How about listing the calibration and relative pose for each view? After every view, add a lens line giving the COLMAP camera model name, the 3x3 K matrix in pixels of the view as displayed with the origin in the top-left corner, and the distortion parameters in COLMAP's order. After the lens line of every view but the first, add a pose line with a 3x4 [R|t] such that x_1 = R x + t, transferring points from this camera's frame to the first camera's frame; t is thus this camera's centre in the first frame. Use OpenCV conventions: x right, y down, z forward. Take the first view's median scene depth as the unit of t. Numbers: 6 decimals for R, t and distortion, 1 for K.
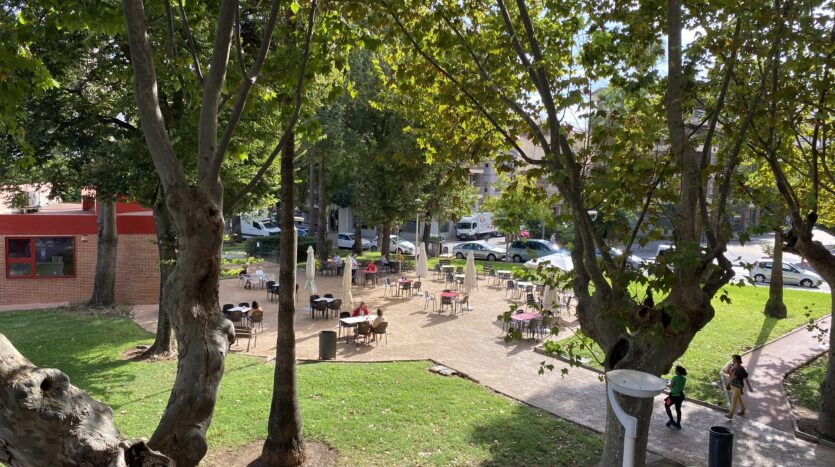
lens RADIAL K [[662.8, 0, 438.1], [0, 662.8, 220.9], [0, 0, 1]] dist [0.056883, -0.091023]
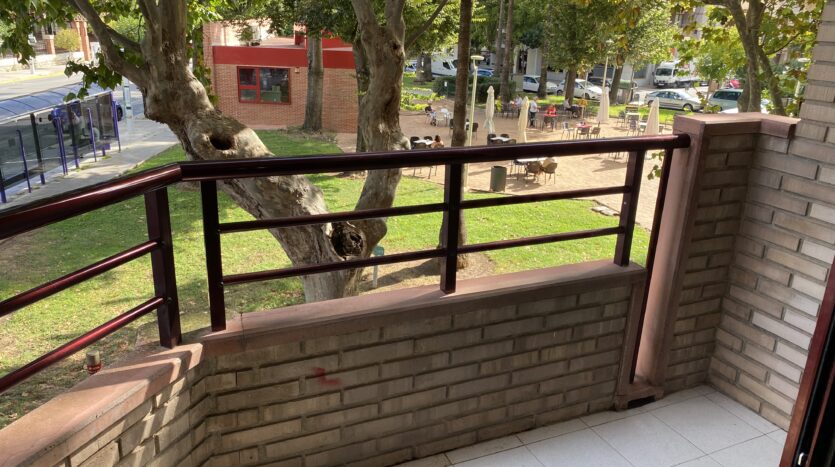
lens RADIAL K [[662.8, 0, 413.8], [0, 662.8, 239.6], [0, 0, 1]] dist [0.056883, -0.091023]
pose [[0.950078, 0.108988, -0.292358, 0.026124], [-0.030413, 0.964895, 0.260868, 0.002706], [0.310526, -0.238954, 0.920041, -0.057616]]
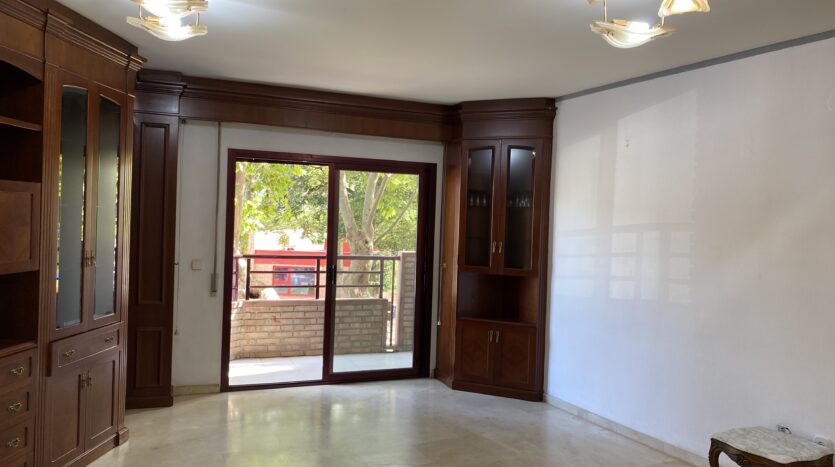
lens RADIAL K [[662.8, 0, 423.3], [0, 662.8, 227.2], [0, 0, 1]] dist [0.056883, -0.091023]
pose [[0.938122, 0.010058, -0.346159, 0.152107], [-0.032956, 0.997634, -0.060328, 0.017100], [0.344733, 0.068004, 0.936234, -0.238518]]
